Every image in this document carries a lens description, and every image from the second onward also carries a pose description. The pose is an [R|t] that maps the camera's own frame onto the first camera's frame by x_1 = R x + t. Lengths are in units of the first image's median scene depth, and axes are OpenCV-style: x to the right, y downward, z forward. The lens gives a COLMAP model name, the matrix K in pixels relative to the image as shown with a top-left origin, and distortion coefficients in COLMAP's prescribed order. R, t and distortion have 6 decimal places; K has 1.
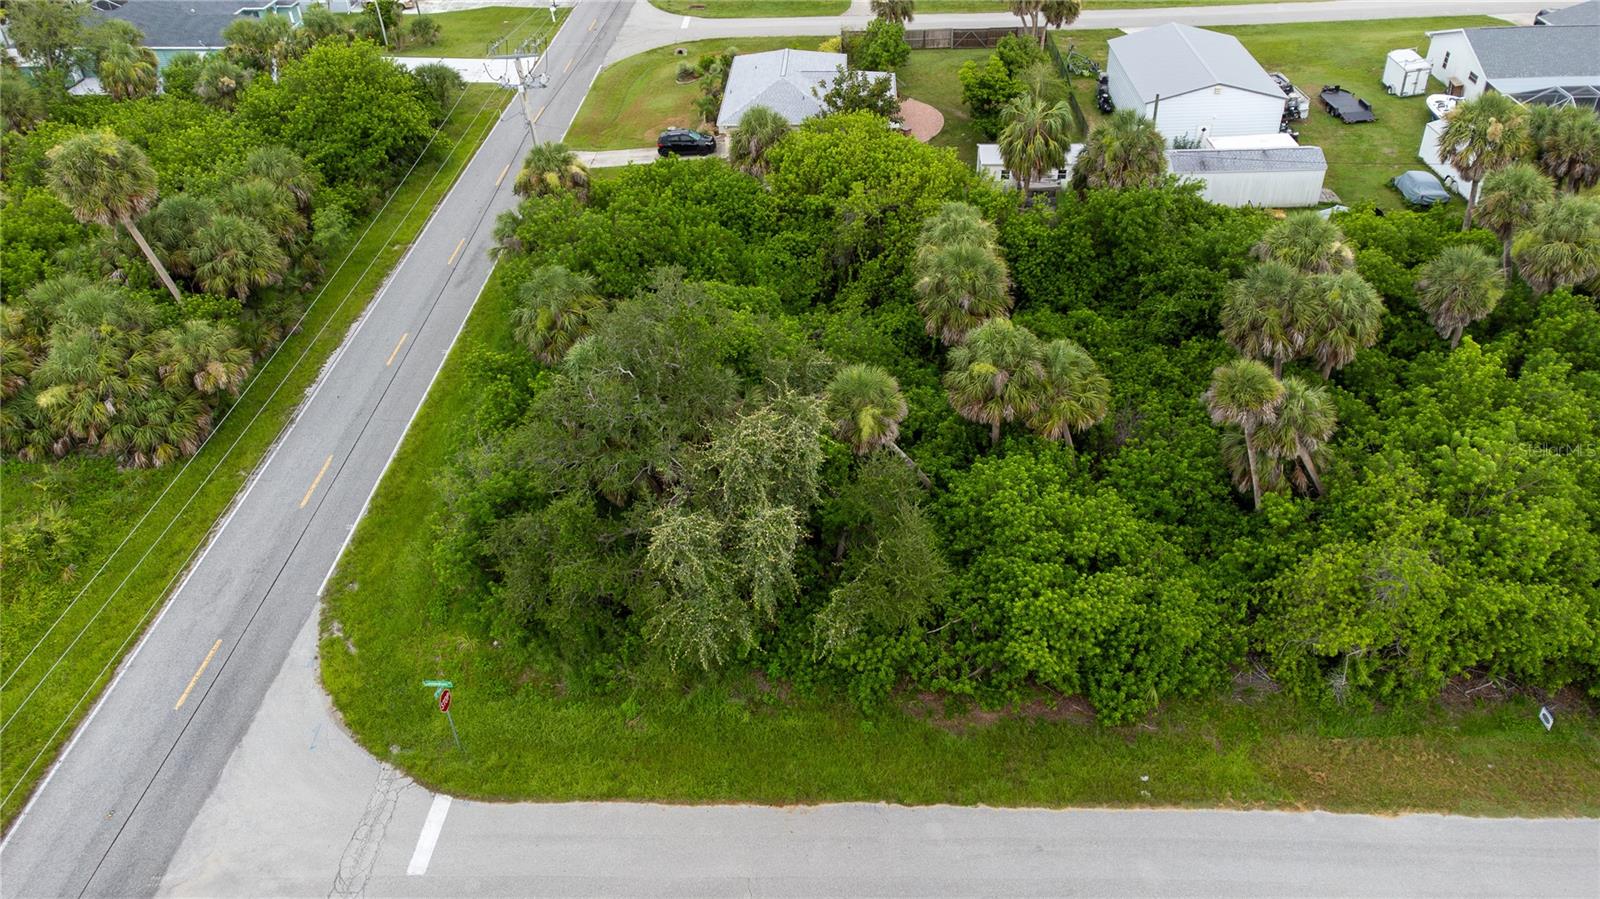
lens RADIAL K [[1189.2, 0, 788.1], [0, 1189.2, 445.2], [0, 0, 1]] dist [0.021535, 0.036342]
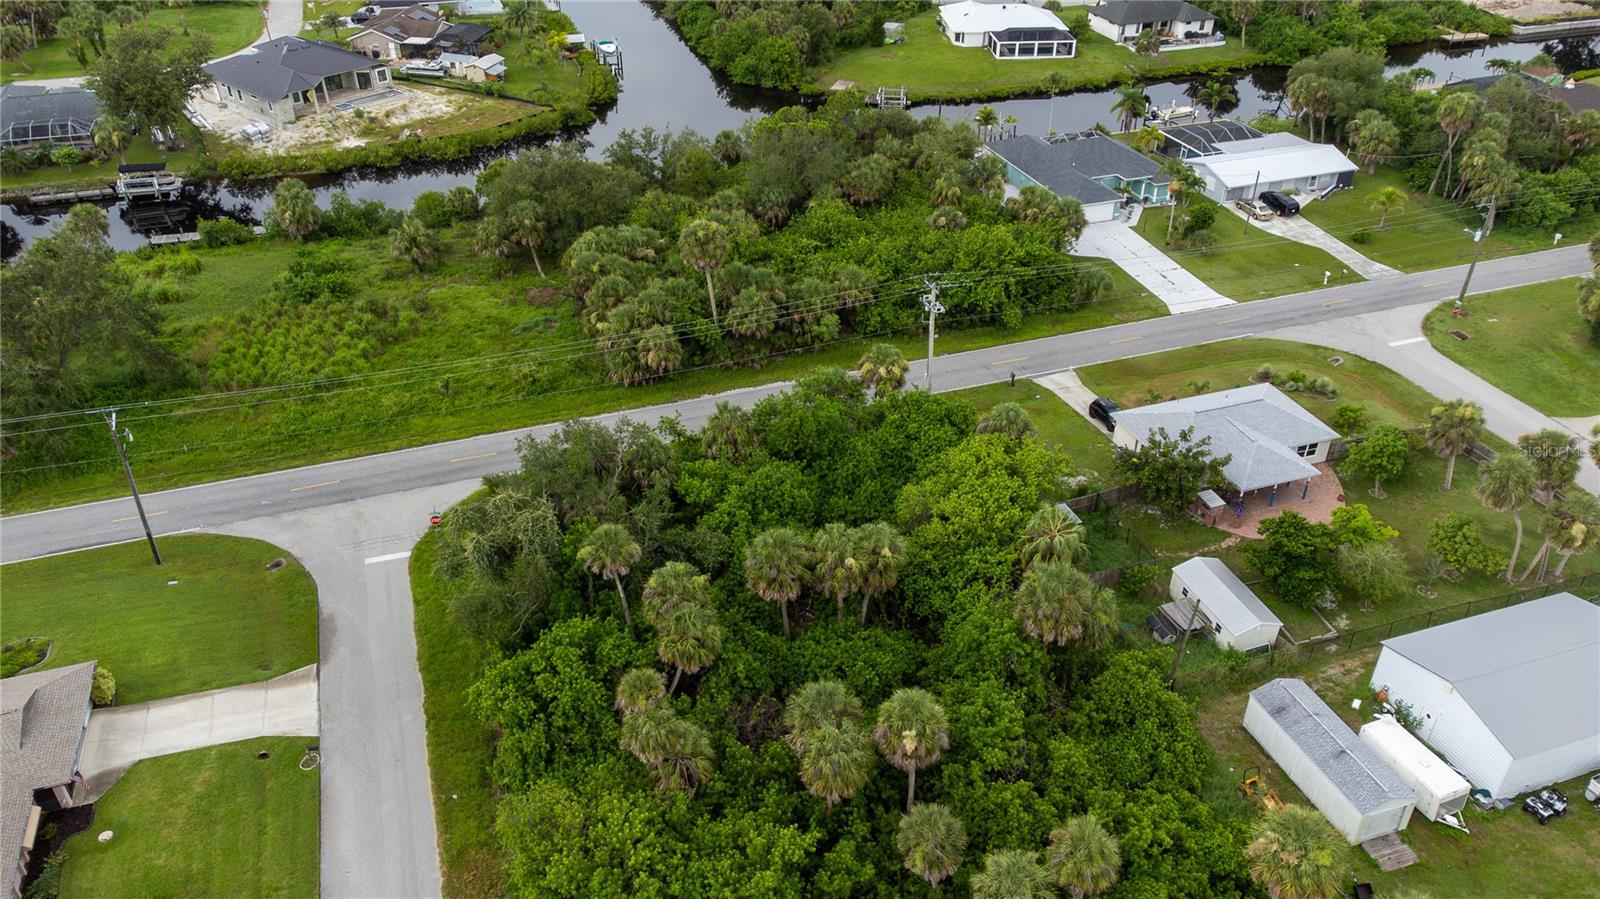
lens RADIAL K [[1189.2, 0, 791.5], [0, 1189.2, 437.4], [0, 0, 1]] dist [0.021535, 0.036342]
pose [[0.366186, 0.529704, -0.765063, 1.399258], [-0.549167, 0.786745, 0.281865, -0.793945], [0.751215, 0.316932, 0.578991, 0.215648]]
